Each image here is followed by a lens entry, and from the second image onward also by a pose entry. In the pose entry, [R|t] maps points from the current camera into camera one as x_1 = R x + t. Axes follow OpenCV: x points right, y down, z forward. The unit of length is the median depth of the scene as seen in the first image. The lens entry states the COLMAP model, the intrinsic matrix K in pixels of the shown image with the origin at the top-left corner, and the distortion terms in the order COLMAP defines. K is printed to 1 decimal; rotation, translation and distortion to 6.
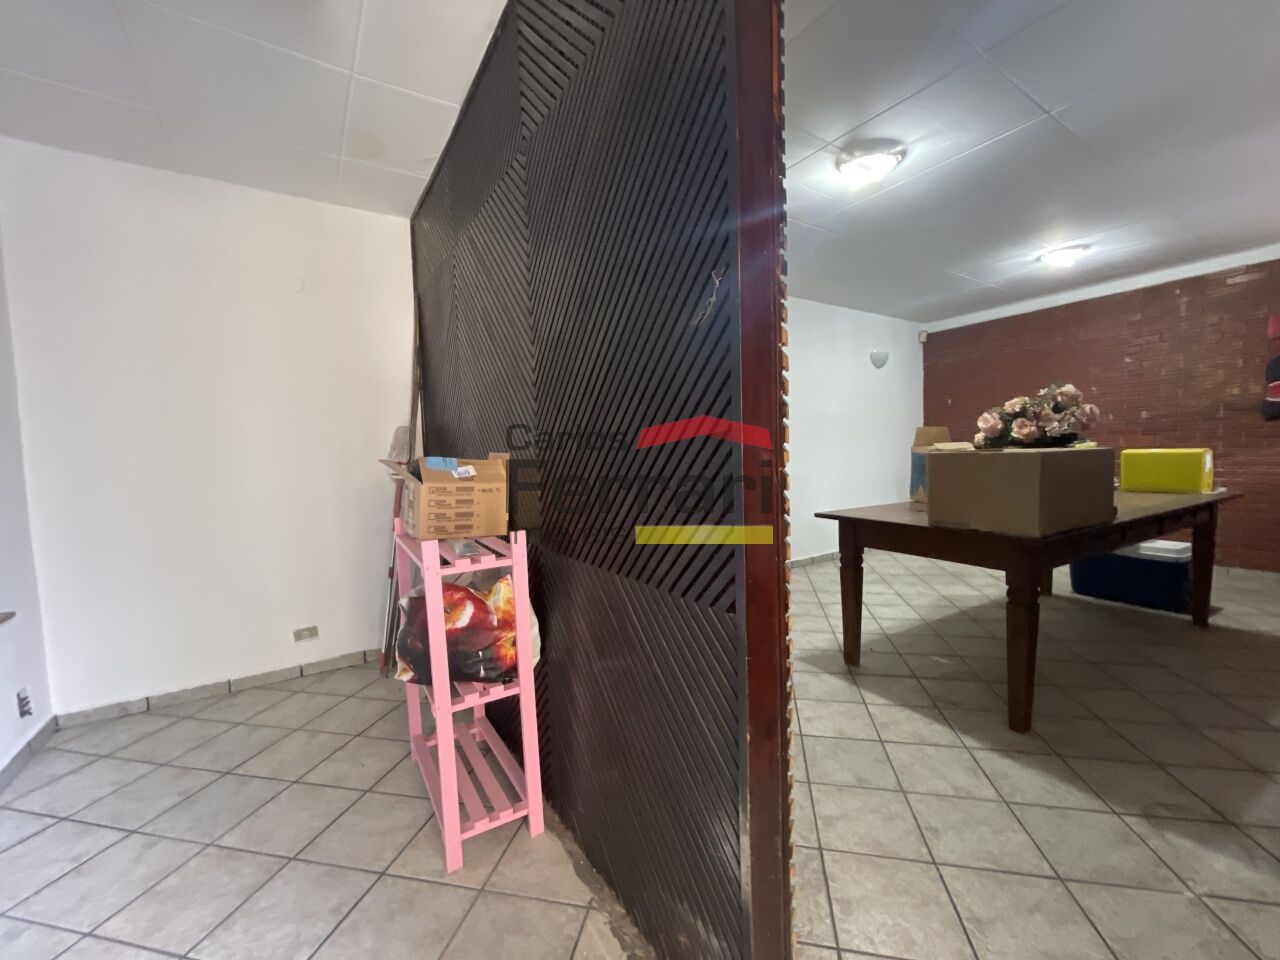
lens RADIAL K [[517.2, 0, 640.4], [0, 517.2, 482.8], [0, 0, 1]] dist [-0.003007, -0.000744]
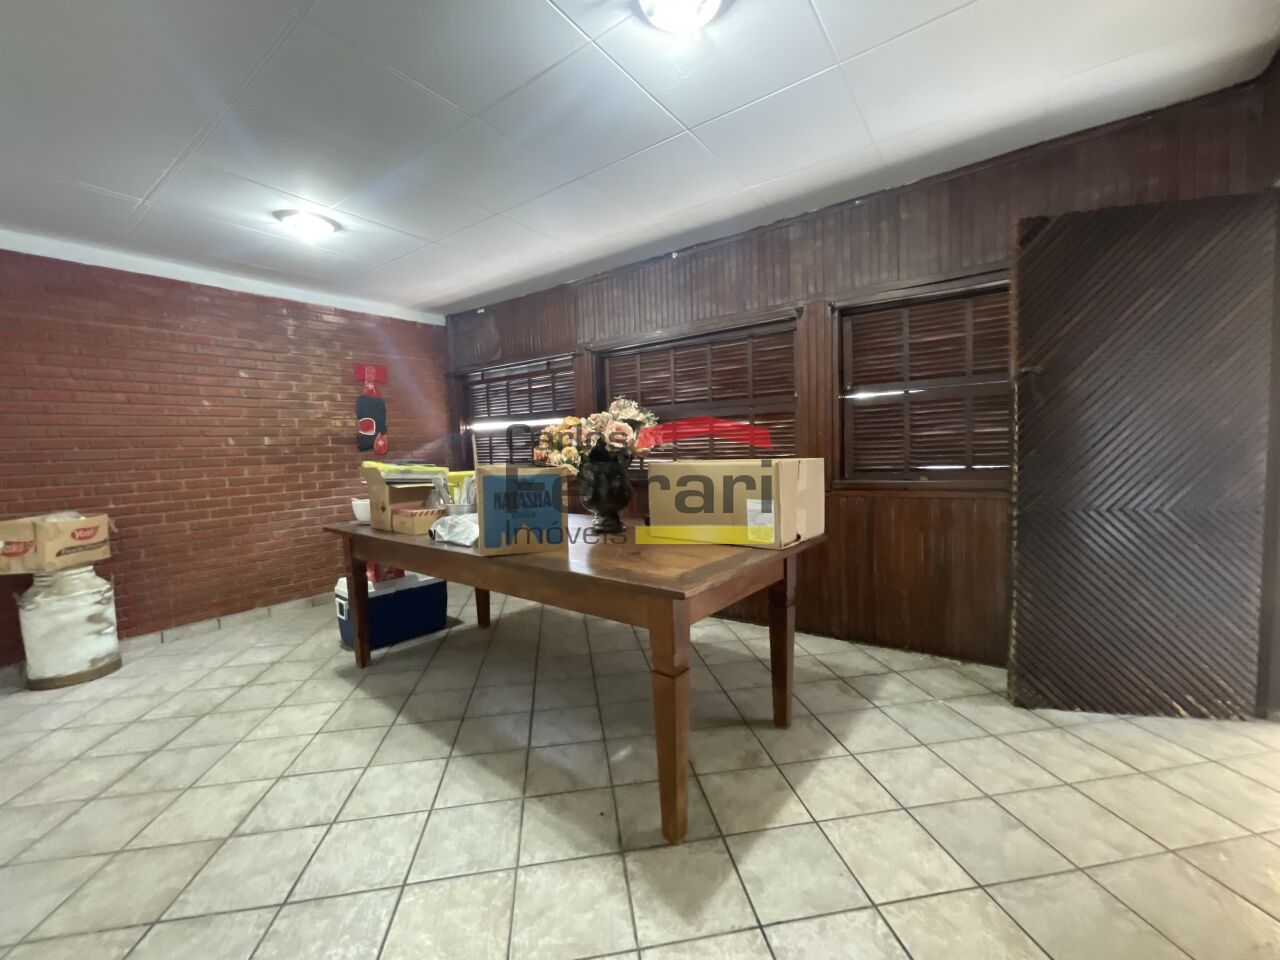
lens RADIAL K [[517.2, 0, 639.8], [0, 517.2, 483.3], [0, 0, 1]] dist [-0.003007, -0.000744]
pose [[-0.354351, -0.016899, 0.934960, -0.069557], [0.106743, 0.992570, 0.058396, -0.050989], [-0.929000, 0.120493, -0.349914, 0.820034]]
